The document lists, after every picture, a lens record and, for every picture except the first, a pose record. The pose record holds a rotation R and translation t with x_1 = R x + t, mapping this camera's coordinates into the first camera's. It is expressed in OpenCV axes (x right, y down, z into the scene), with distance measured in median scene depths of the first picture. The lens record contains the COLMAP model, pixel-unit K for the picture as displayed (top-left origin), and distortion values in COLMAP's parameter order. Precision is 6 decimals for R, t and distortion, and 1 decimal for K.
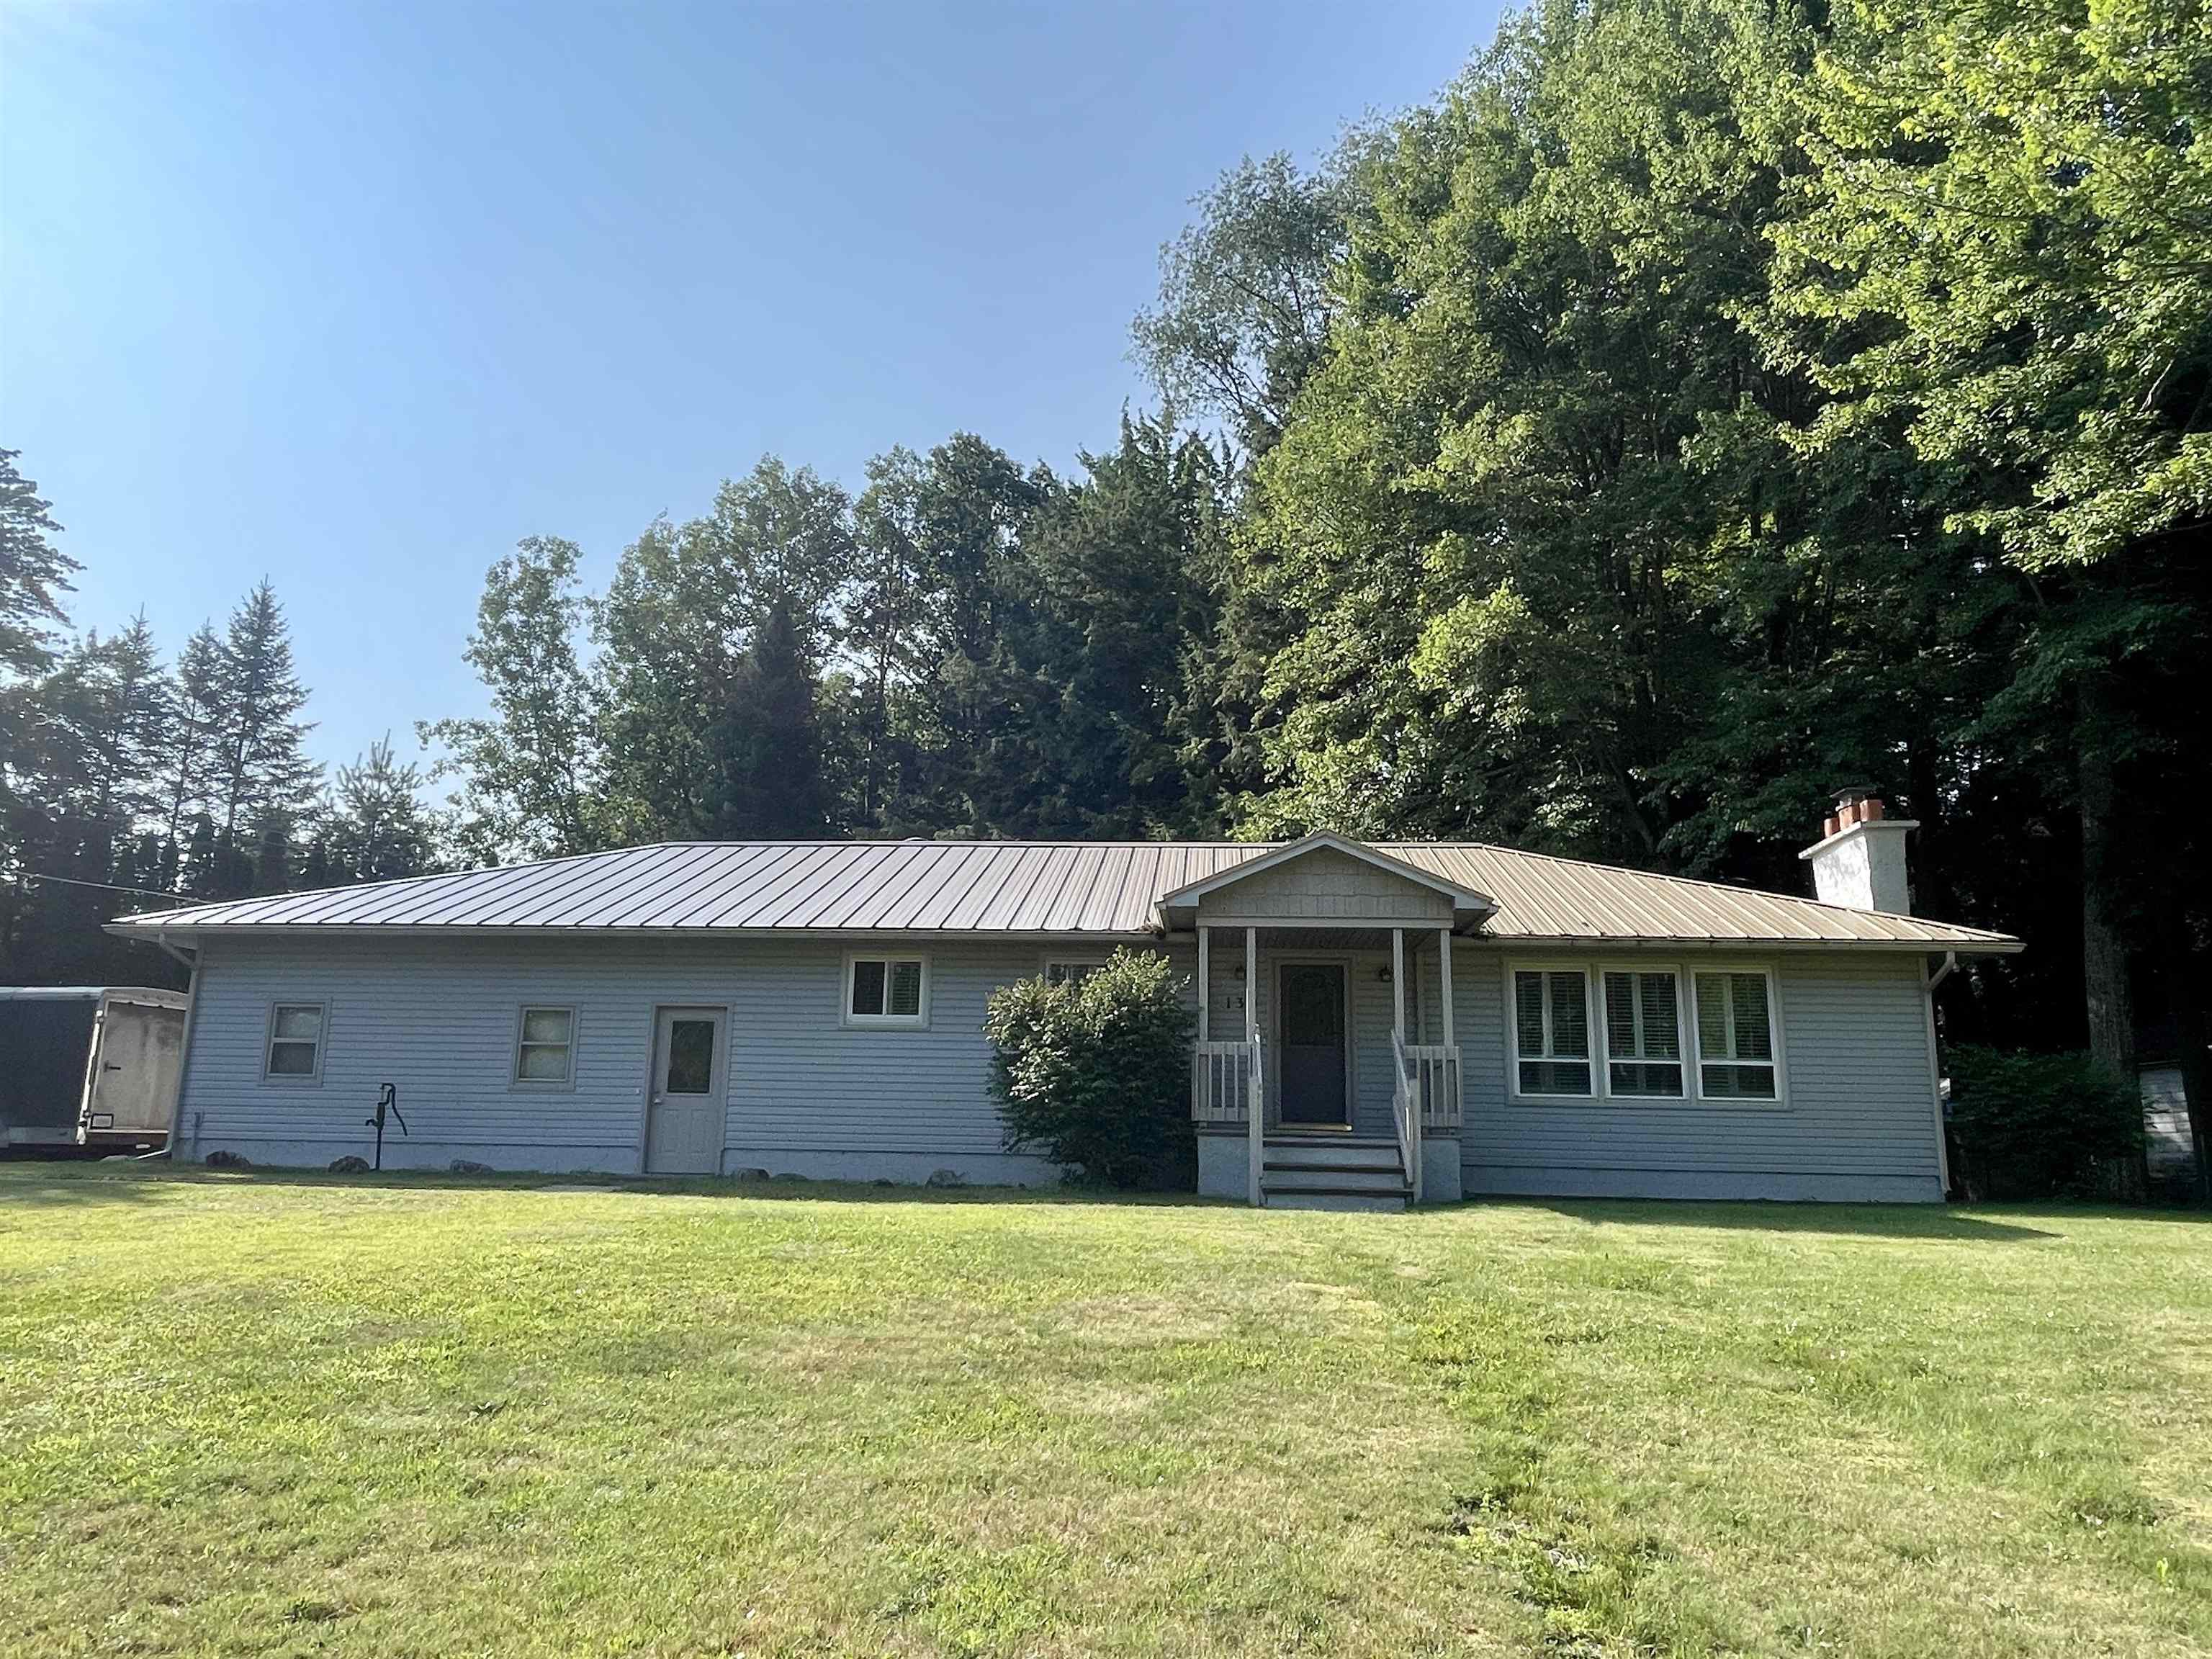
lens RADIAL K [[1413.0, 0, 1106.0], [0, 1413.0, 829.5], [0, 0, 1]] dist [-0.003573, -0.002309]
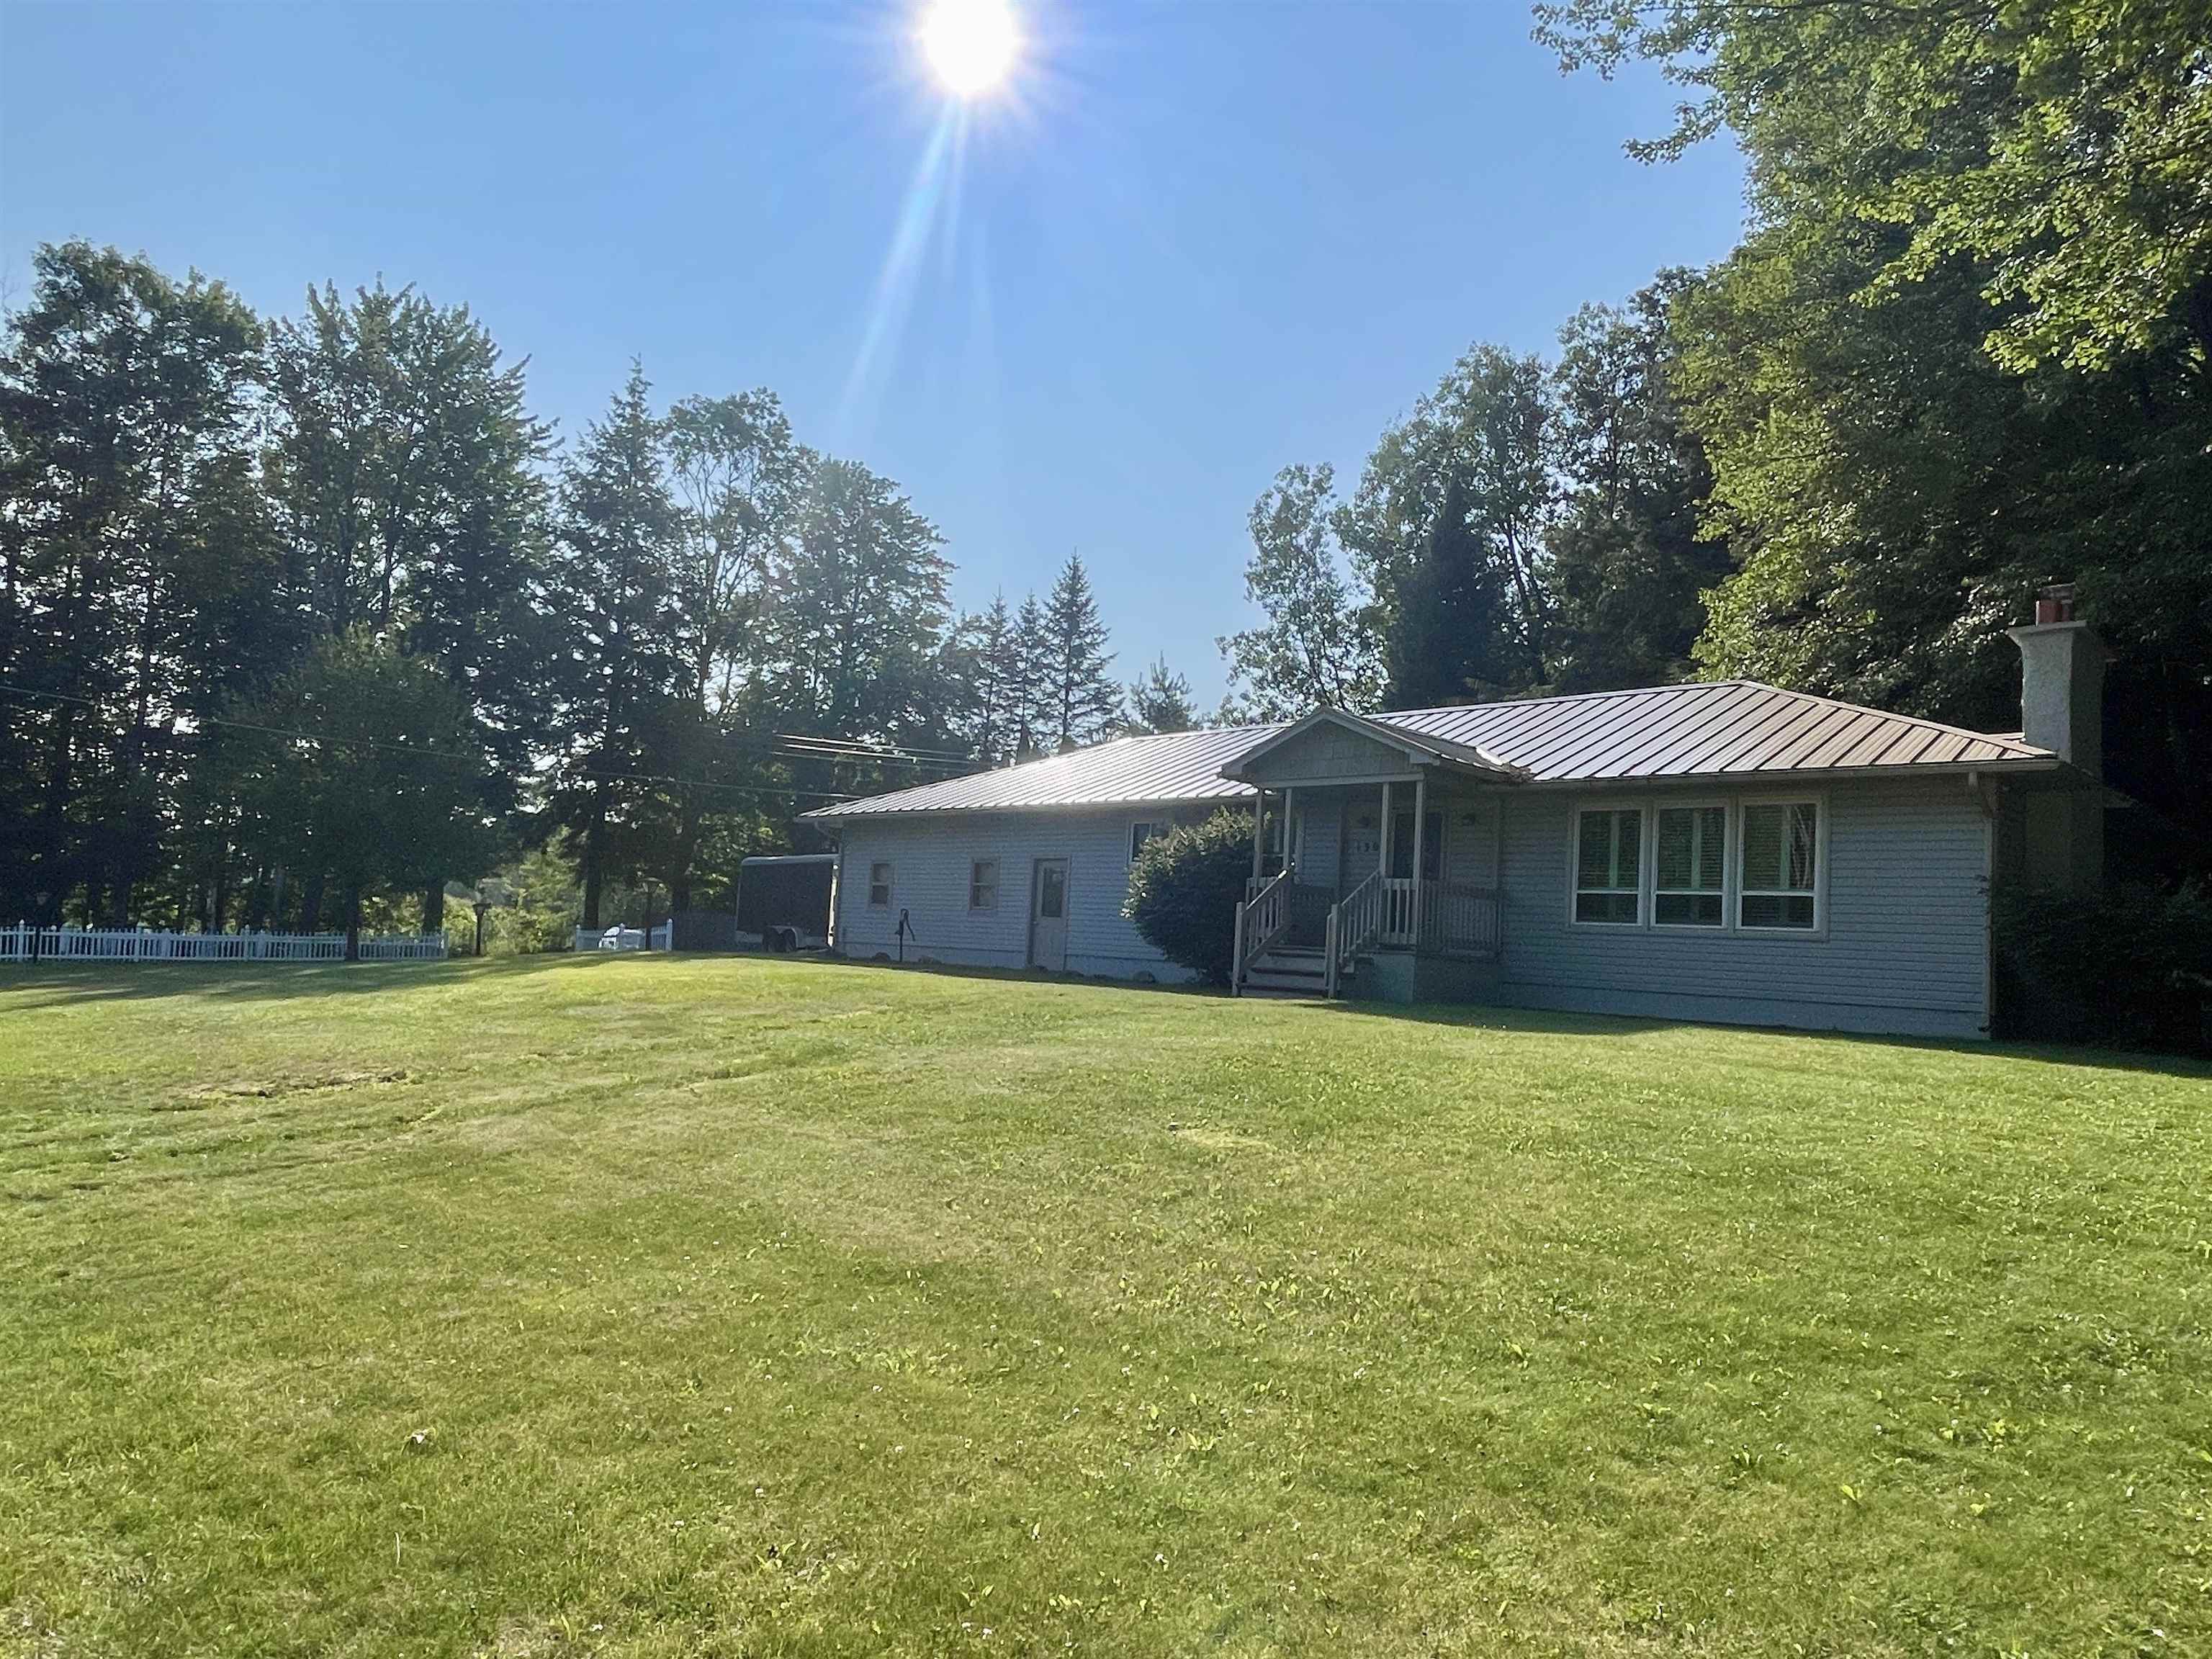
lens RADIAL K [[1413.0, 0, 1106.0], [0, 1413.0, 829.5], [0, 0, 1]] dist [-0.003573, -0.002309]
pose [[0.759268, -0.032146, -0.649983, 0.713470], [0.096072, 0.993373, 0.063096, 0.010185], [0.643647, -0.110352, 0.757325, -0.063015]]
